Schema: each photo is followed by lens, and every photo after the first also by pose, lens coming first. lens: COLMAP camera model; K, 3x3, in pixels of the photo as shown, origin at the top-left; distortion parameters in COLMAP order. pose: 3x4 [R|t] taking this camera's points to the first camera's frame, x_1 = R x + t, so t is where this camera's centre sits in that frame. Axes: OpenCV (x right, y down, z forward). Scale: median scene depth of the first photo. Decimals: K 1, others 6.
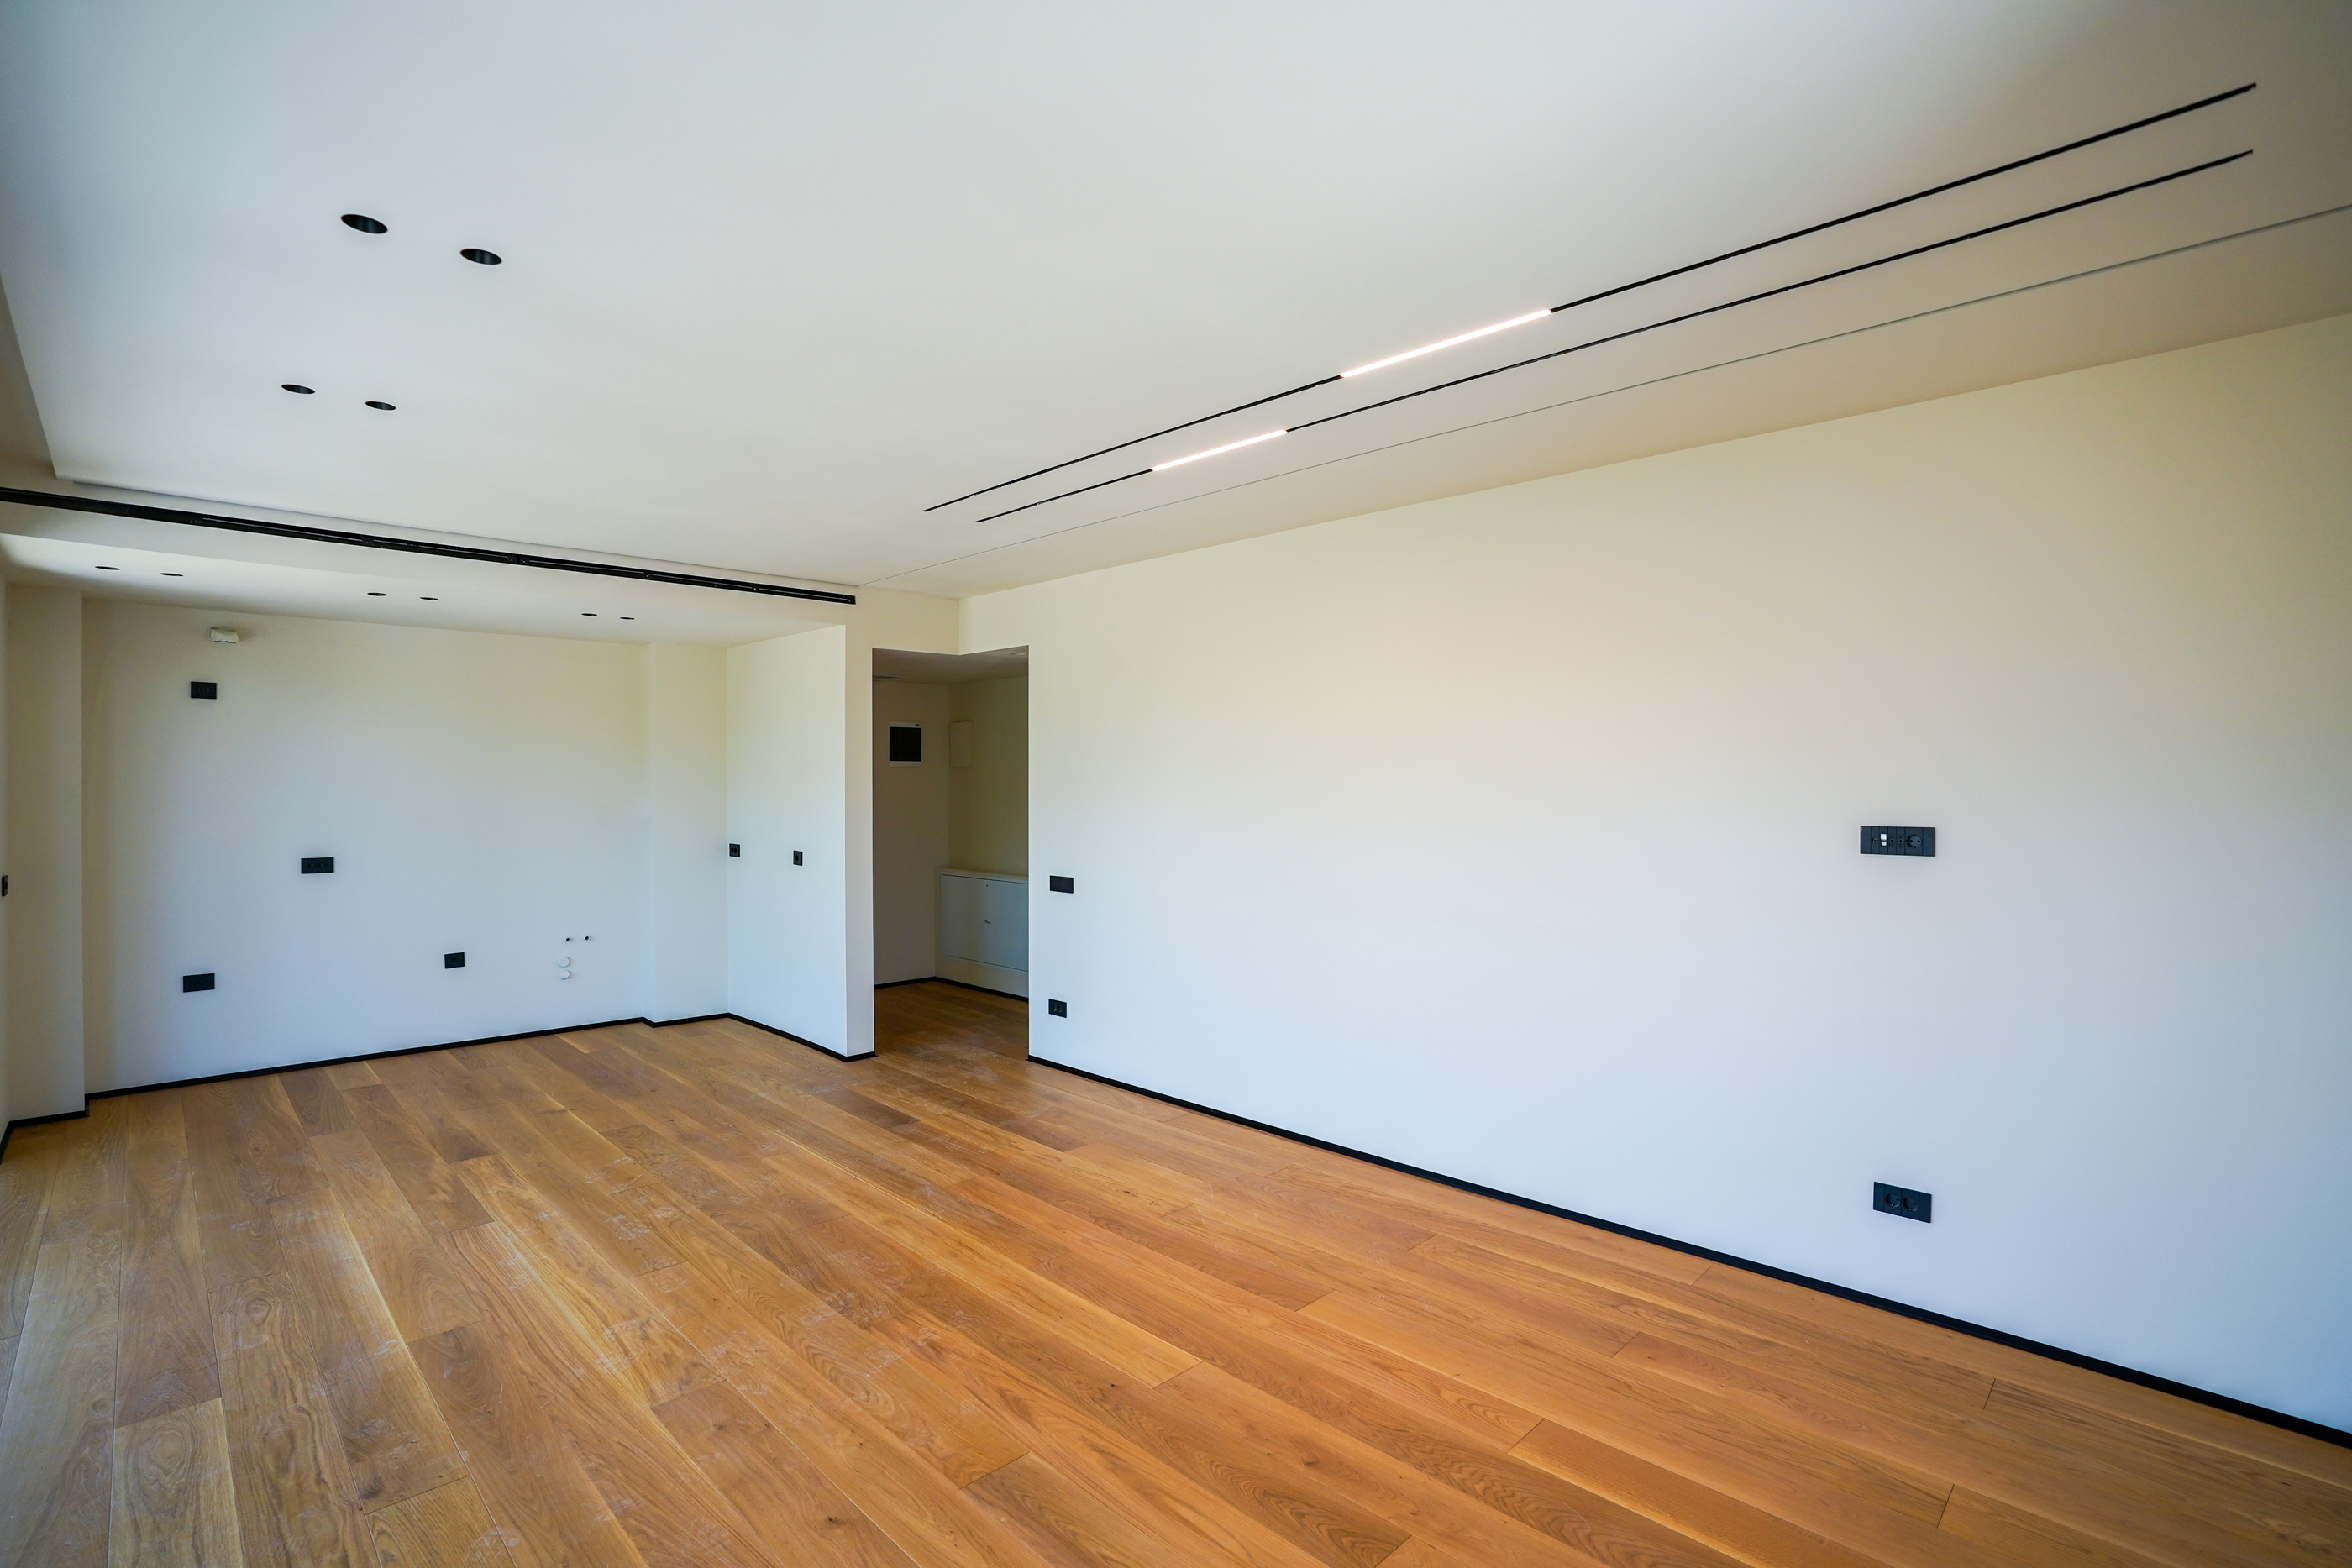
lens RADIAL K [[1083.2, 0, 1163.7], [0, 1083.2, 785.1], [0, 0, 1]] dist [-0.068781, 0.027413]
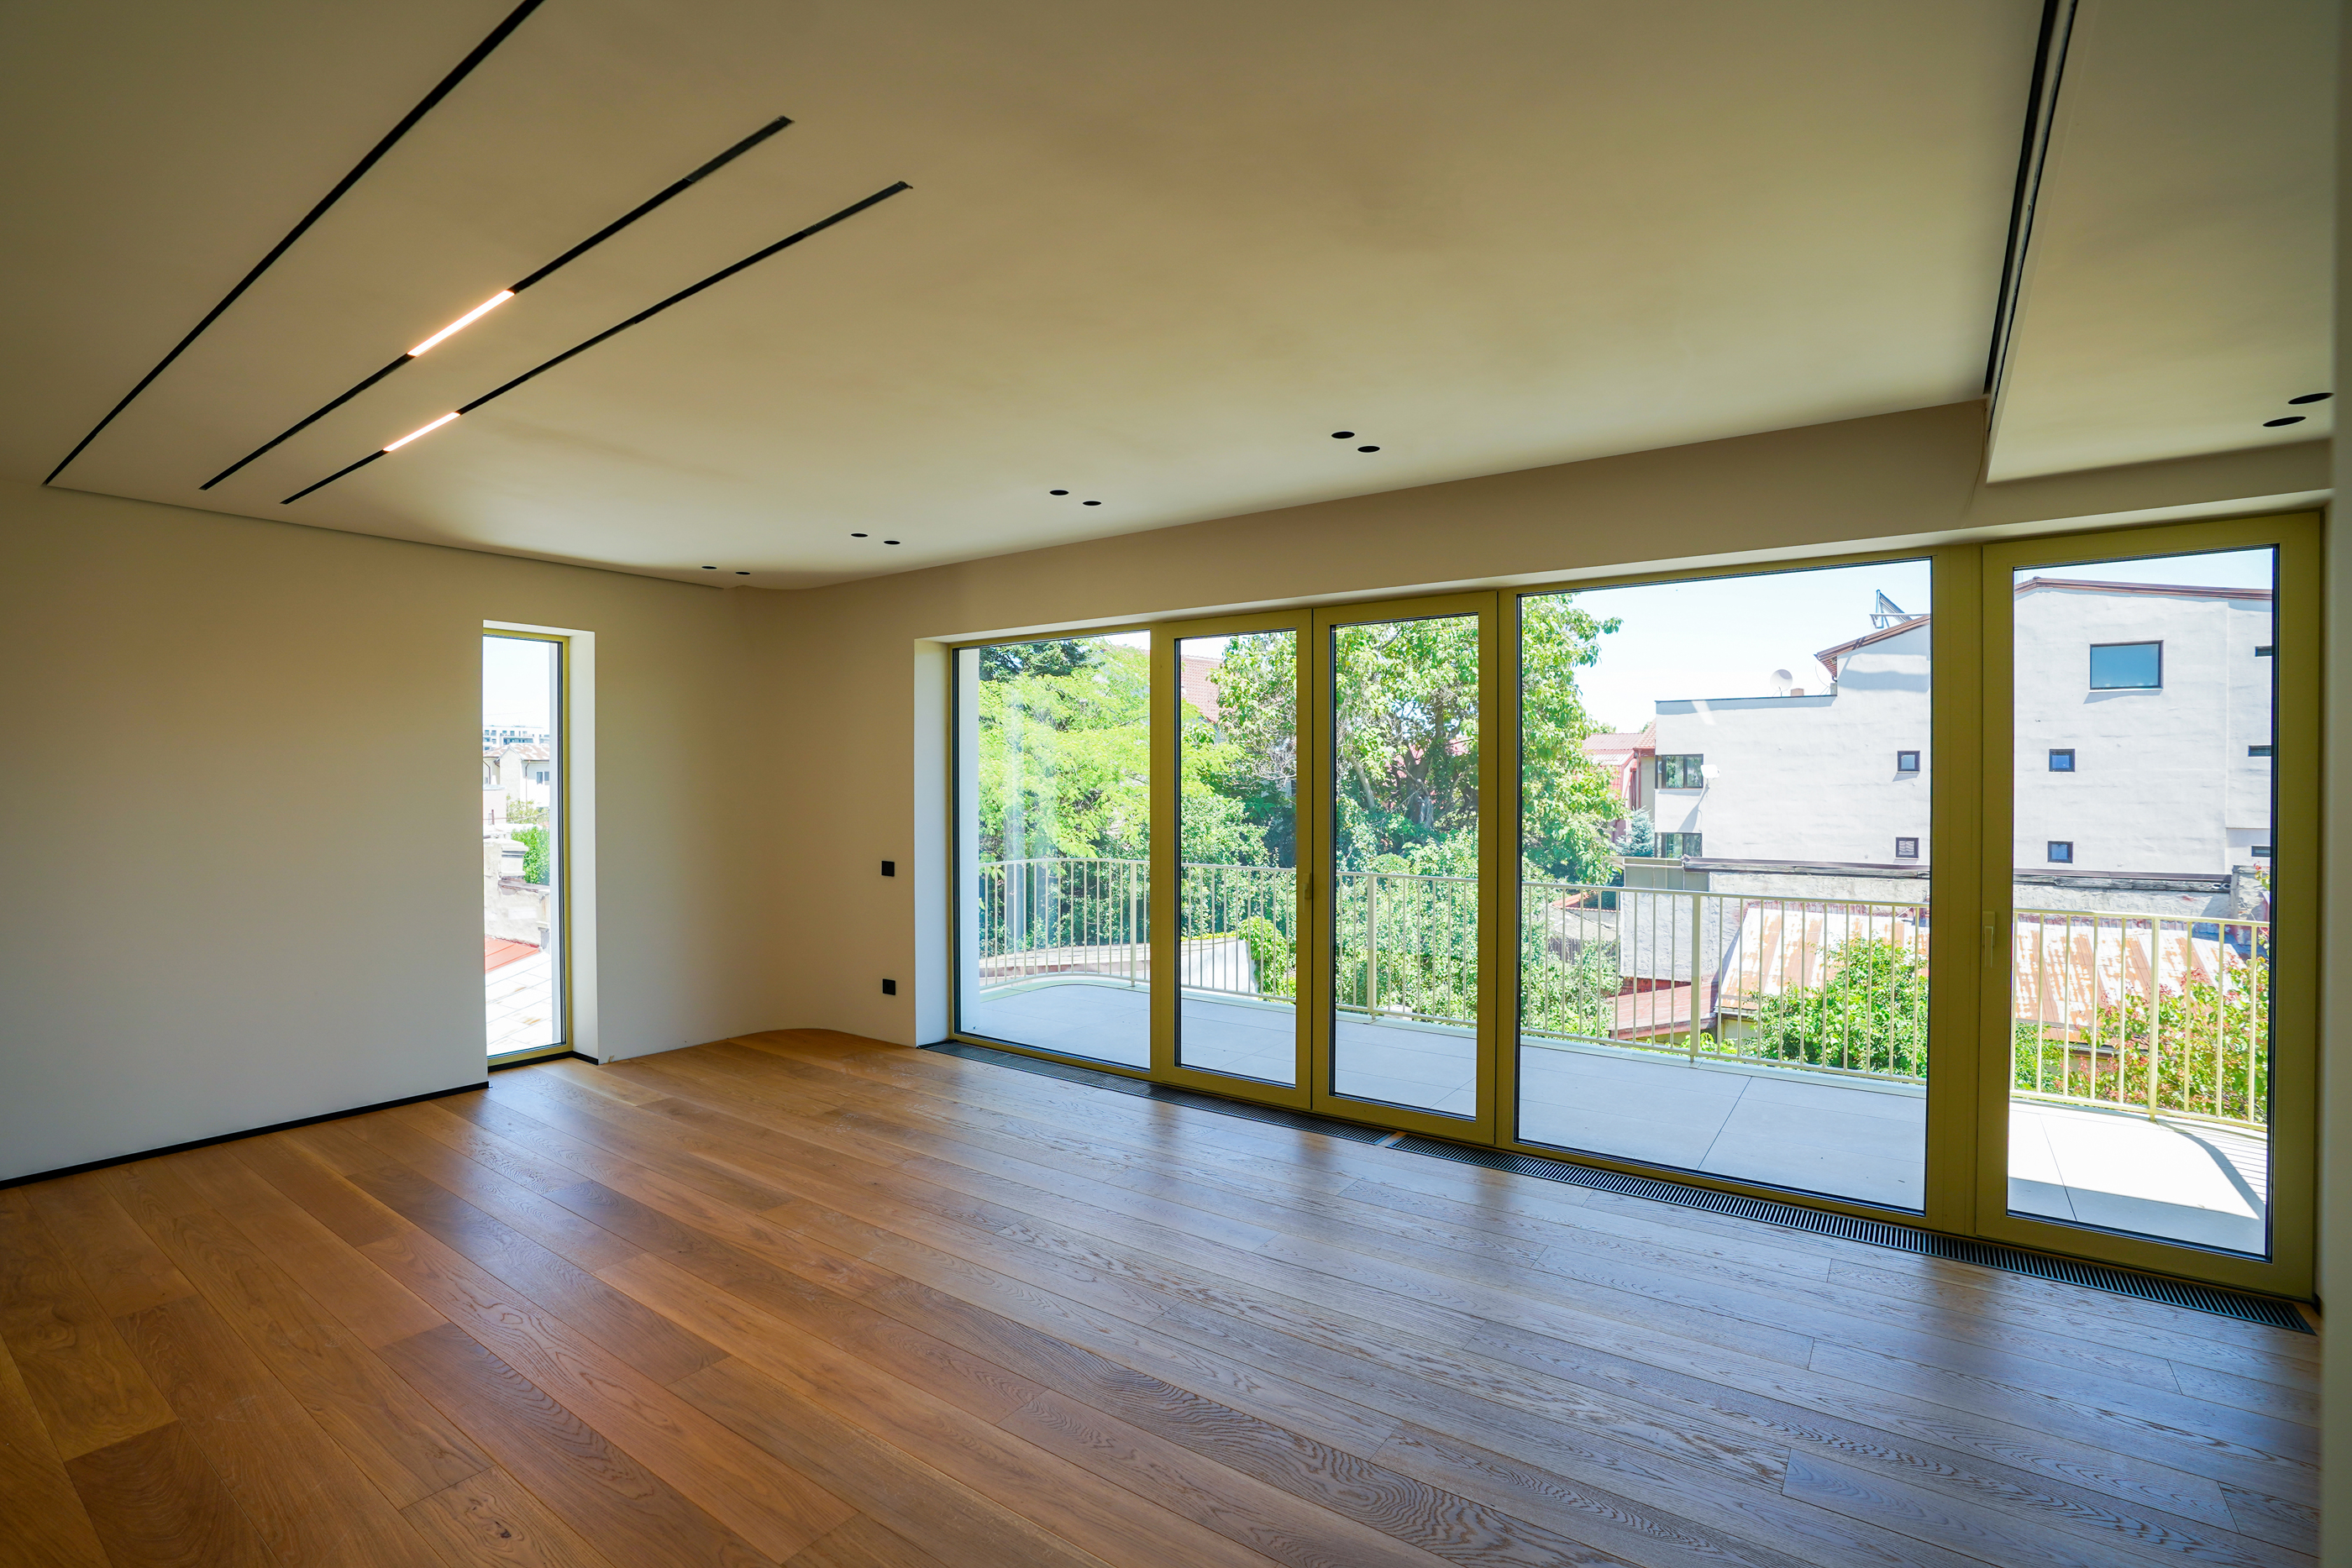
lens RADIAL K [[1083.2, 0, 1163.7], [0, 1083.2, 785.1], [0, 0, 1]] dist [-0.068781, 0.027413]
pose [[-0.986485, -0.000169, -0.163849, -0.284744], [-0.001316, 0.999975, 0.006893, 0.003843], [0.163844, 0.007016, -0.986461, 1.628807]]
